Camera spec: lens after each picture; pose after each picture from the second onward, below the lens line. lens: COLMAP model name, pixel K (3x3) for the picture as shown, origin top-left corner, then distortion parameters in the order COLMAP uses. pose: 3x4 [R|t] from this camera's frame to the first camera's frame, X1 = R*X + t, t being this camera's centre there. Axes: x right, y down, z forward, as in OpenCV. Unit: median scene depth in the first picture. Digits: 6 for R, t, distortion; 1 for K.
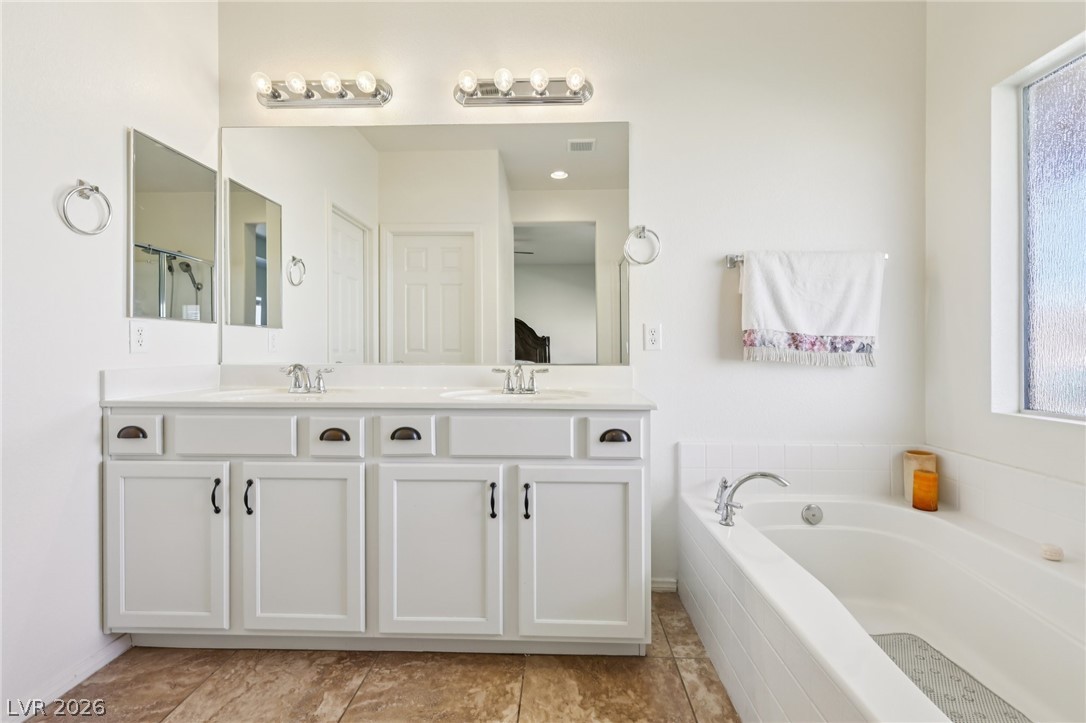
lens RADIAL K [[473.7, 0, 542.9], [0, 473.7, 351.3], [0, 0, 1]] dist [0.001567, 0.000205]
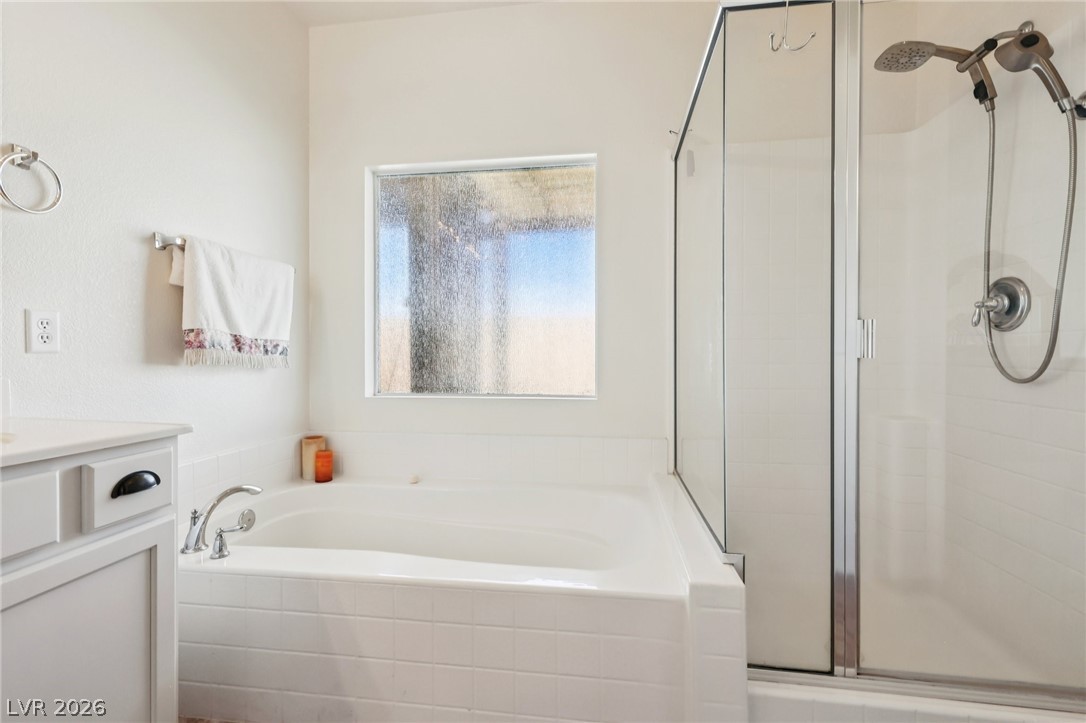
lens RADIAL K [[470.3, 0, 539.4], [0, 470.3, 357.0], [0, 0, 1]] dist [0.001197, 0.000495]
pose [[0.110866, -0.007097, 0.993810, -0.349319], [0.002348, 0.999974, 0.006879, 0.000789], [-0.993833, 0.001571, 0.110880, 0.299590]]
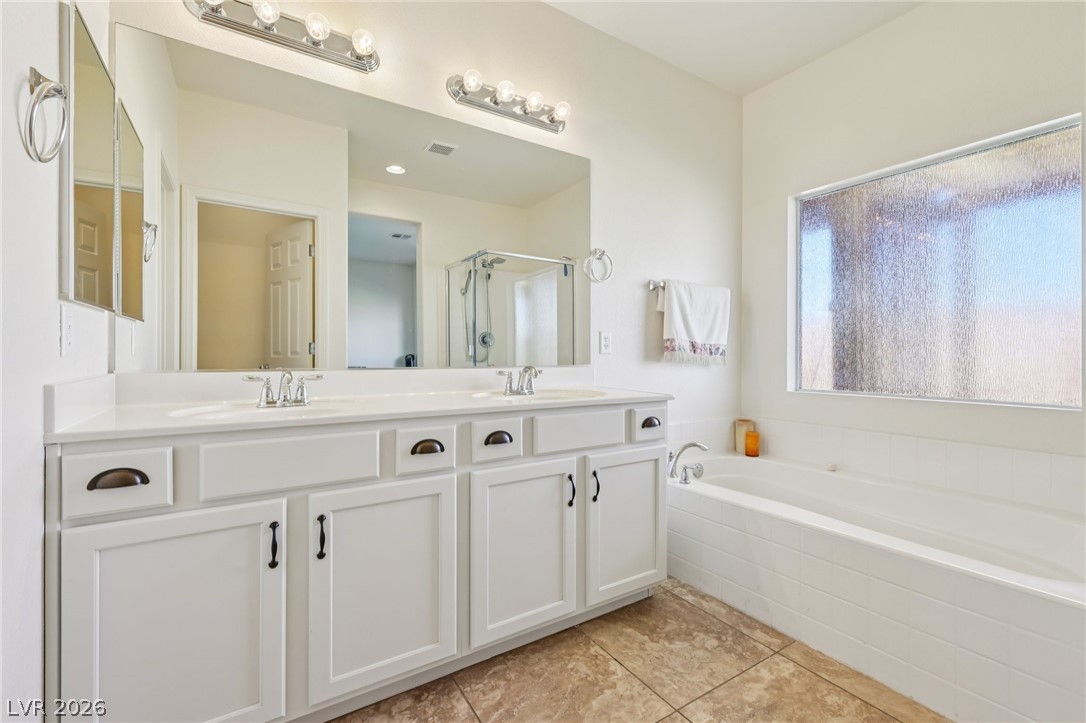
lens RADIAL K [[472.2, 0, 544.4], [0, 472.2, 355.4], [0, 0, 1]] dist [0.000254, 0.000088]
pose [[0.822386, -0.000055, 0.568929, -0.633223], [-0.000003, 1.000000, 0.000102, 0.001687], [-0.568929, -0.000085, 0.822386, 0.110615]]
